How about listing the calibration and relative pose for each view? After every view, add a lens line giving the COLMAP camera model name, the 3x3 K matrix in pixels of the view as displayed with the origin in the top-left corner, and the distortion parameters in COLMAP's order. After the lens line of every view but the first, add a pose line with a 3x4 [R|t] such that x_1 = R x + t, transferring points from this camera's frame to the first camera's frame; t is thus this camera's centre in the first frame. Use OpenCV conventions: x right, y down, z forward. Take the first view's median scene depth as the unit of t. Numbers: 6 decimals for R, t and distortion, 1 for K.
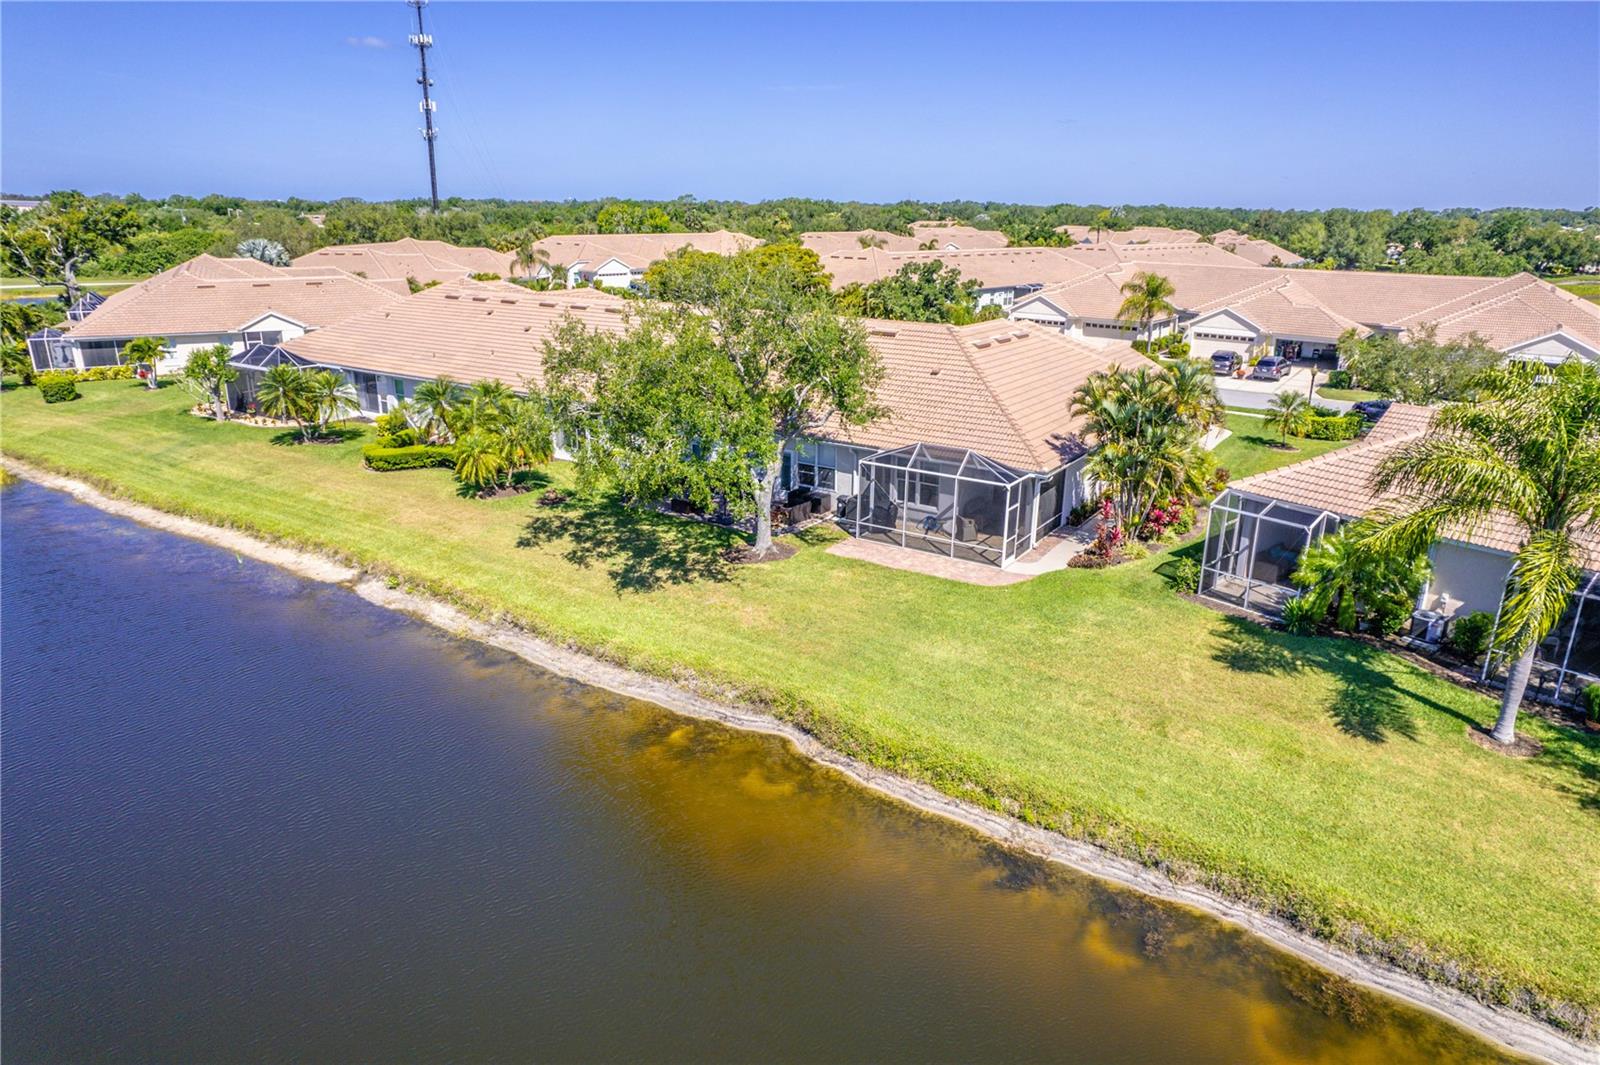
lens RADIAL K [[1021.5, 0, 808.6], [0, 1021.5, 533.8], [0, 0, 1]] dist [-0.075246, 0.070921]
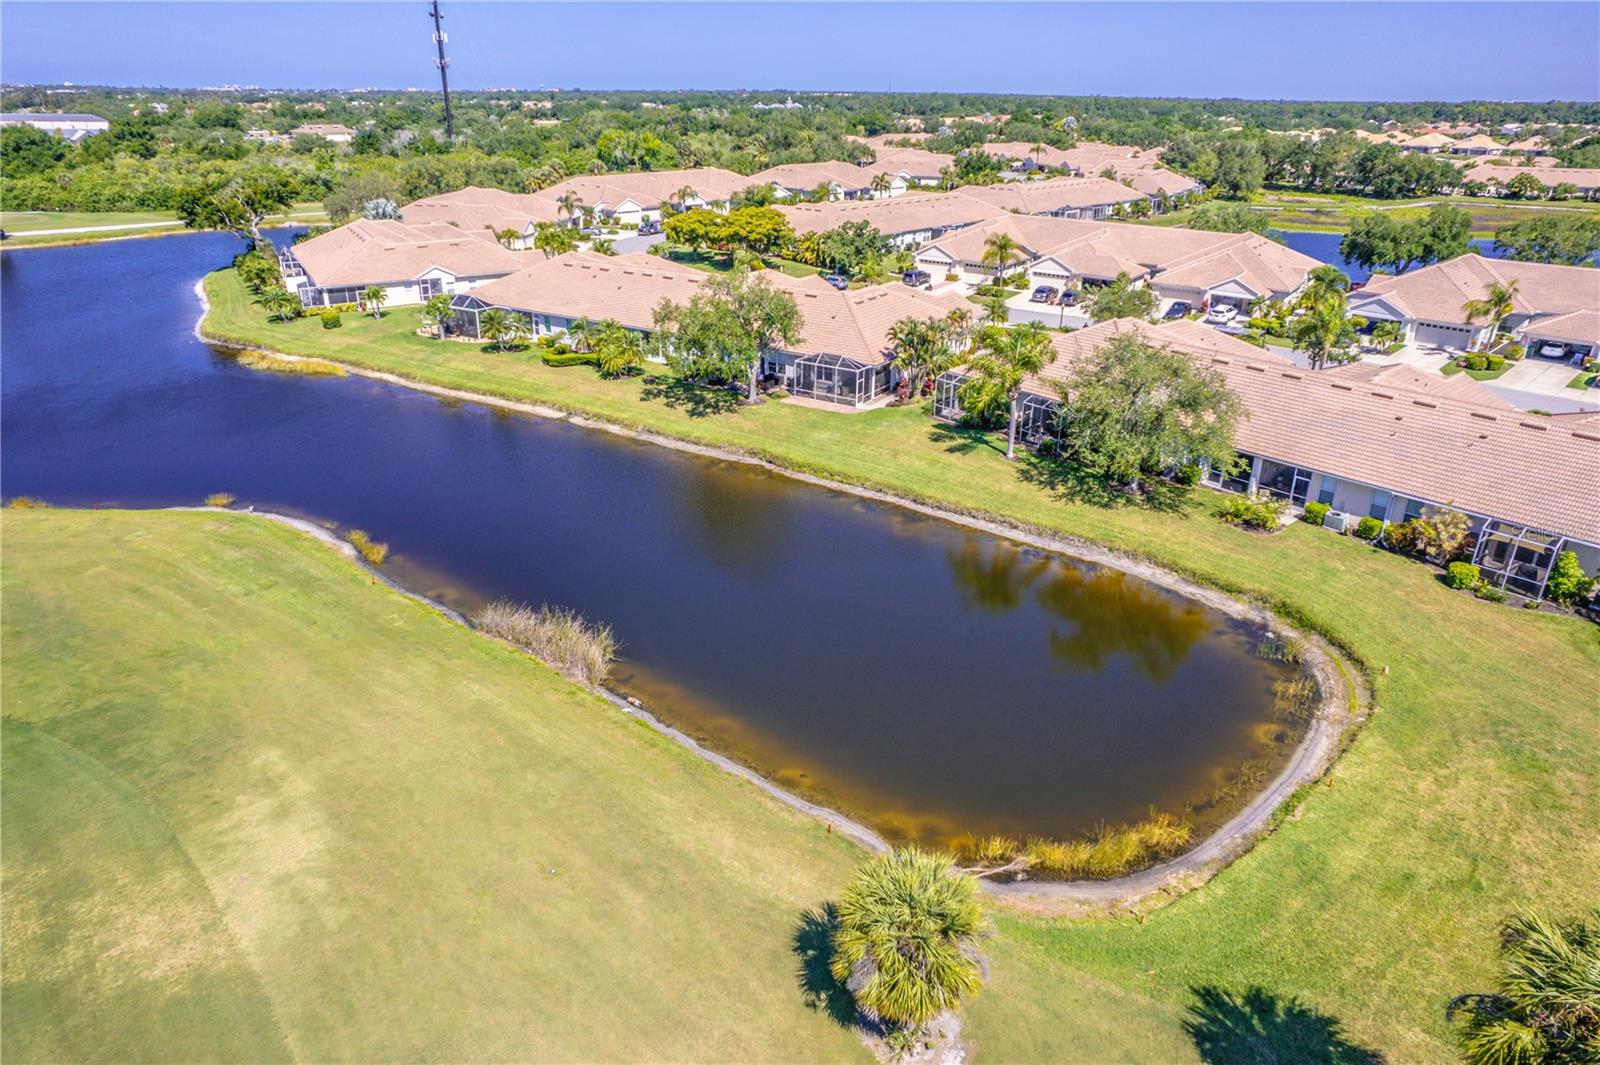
lens RADIAL K [[1021.5, 0, 808.6], [0, 1021.5, 533.8], [0, 0, 1]] dist [-0.075246, 0.070921]
pose [[0.999817, -0.008876, 0.016972, 0.037020], [0.007098, 0.994753, 0.102061, 0.075921], [-0.017789, -0.101922, 0.994633, -1.225086]]
